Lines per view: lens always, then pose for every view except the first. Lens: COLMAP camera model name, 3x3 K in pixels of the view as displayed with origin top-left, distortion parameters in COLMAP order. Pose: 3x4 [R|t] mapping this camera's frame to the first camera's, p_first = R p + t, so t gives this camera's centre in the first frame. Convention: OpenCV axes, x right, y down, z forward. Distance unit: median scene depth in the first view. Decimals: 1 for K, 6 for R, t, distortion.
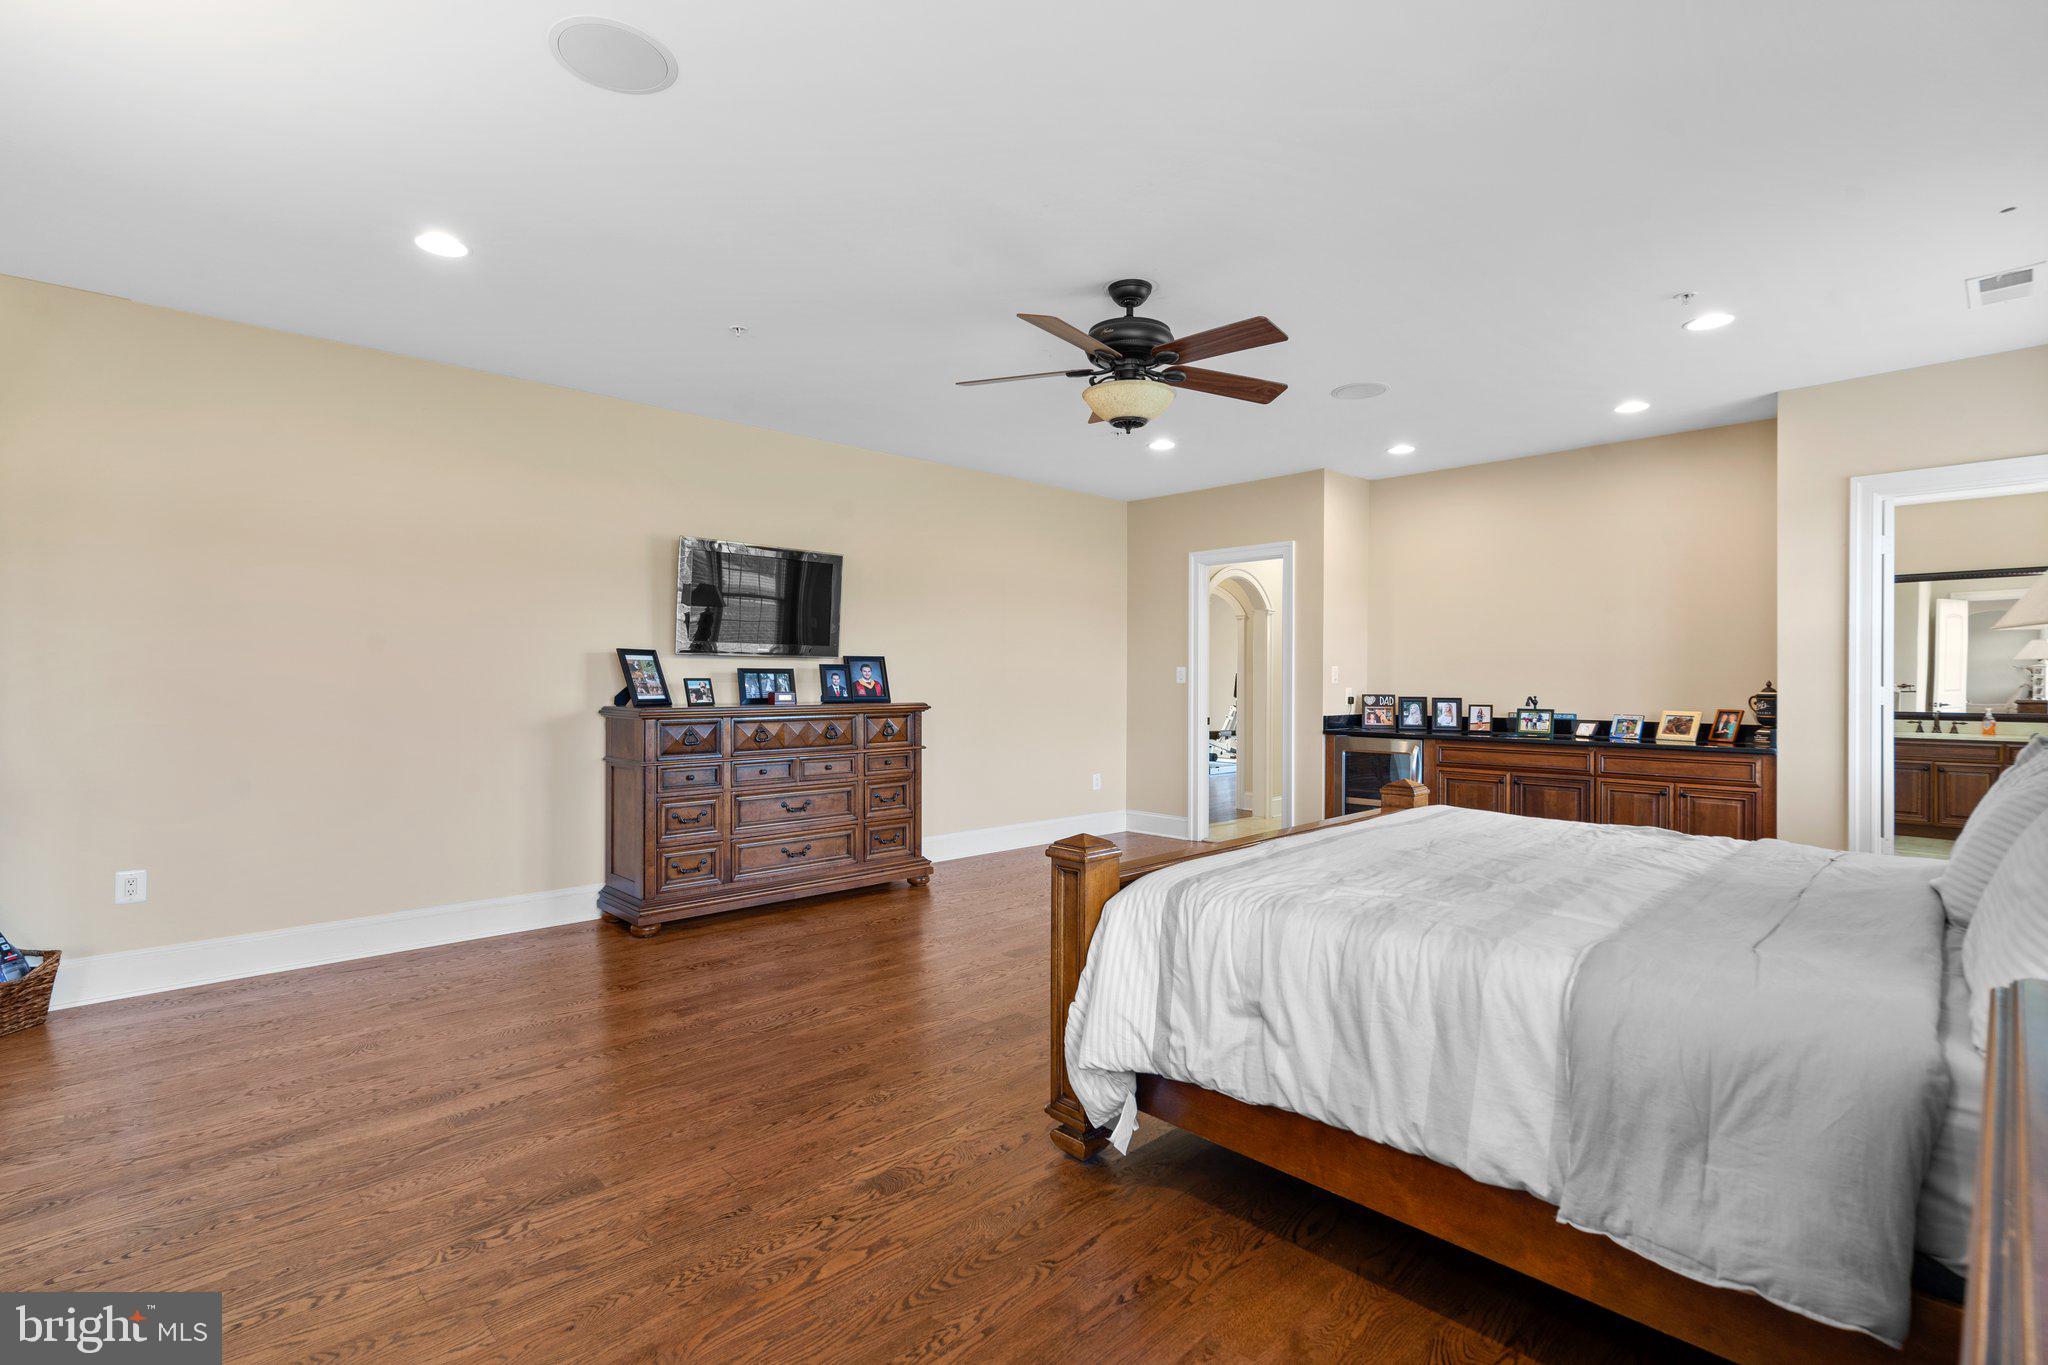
lens RADIAL K [[944.9, 0, 1036.7], [0, 944.9, 683.0], [0, 0, 1]] dist [-0.003631, -0.000342]
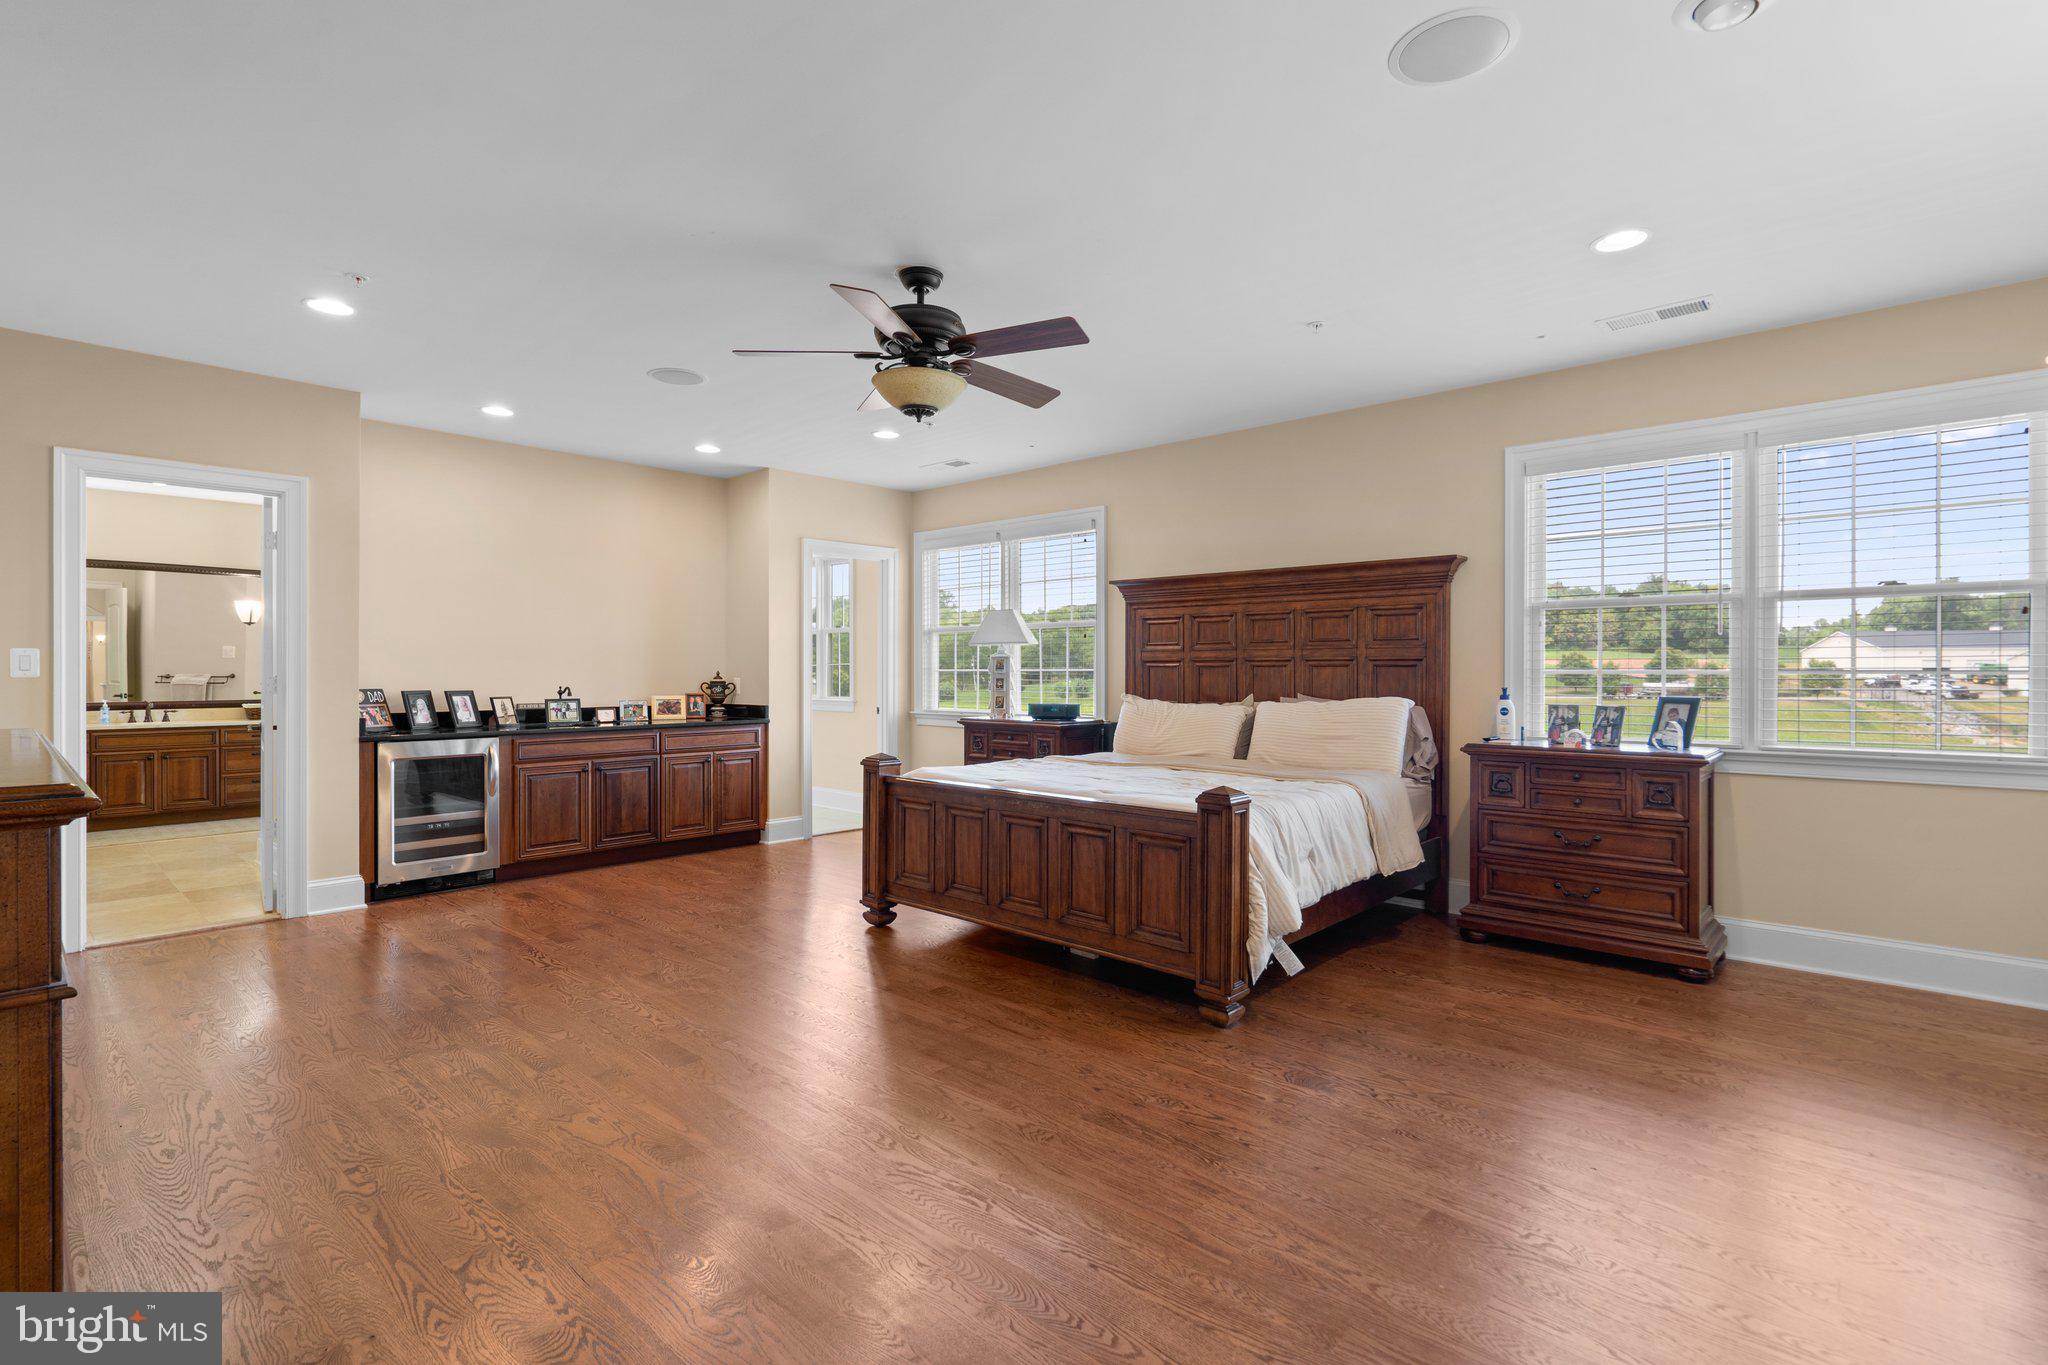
lens RADIAL K [[958.6, 0, 1012.4], [0, 958.6, 679.5], [0, 0, 1]] dist [-0.000744, 0.000203]
pose [[-0.049501, -0.011794, 0.998704, -0.548846], [0.004542, 0.999917, 0.012034, -0.003872], [-0.998764, 0.005131, -0.049444, 0.578228]]
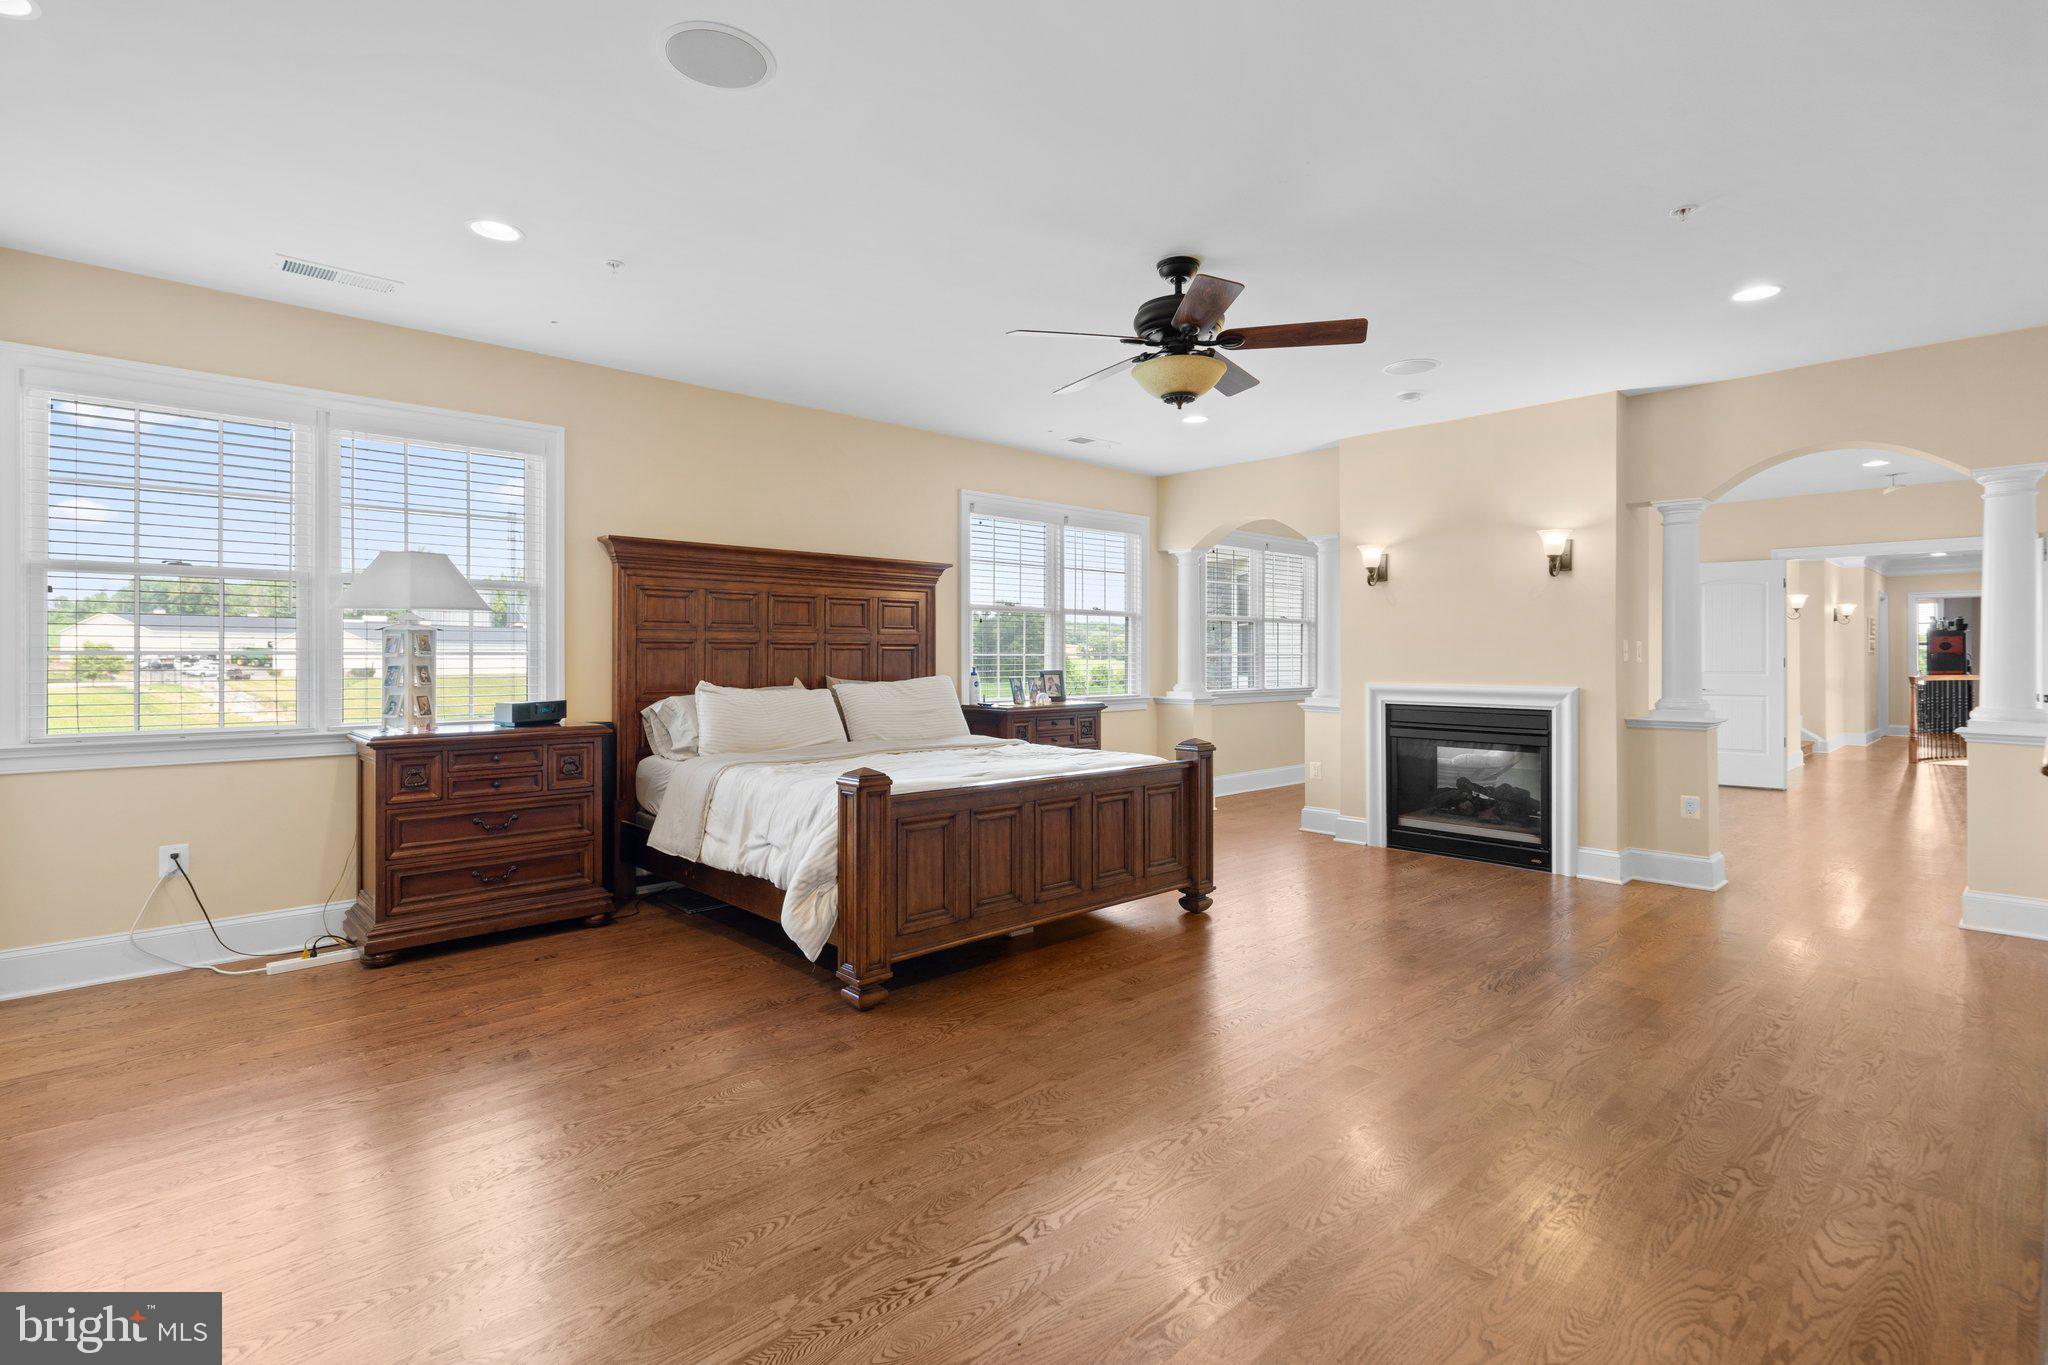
lens RADIAL K [[987.0, 0, 1027.2], [0, 987.0, 643.7], [0, 0, 1]] dist [0.004536, -0.000283]
pose [[-0.999971, -0.002858, 0.007039, 0.170885], [-0.002893, 0.999984, -0.004901, -0.005898], [-0.007025, -0.004921, -0.999963, 1.260009]]
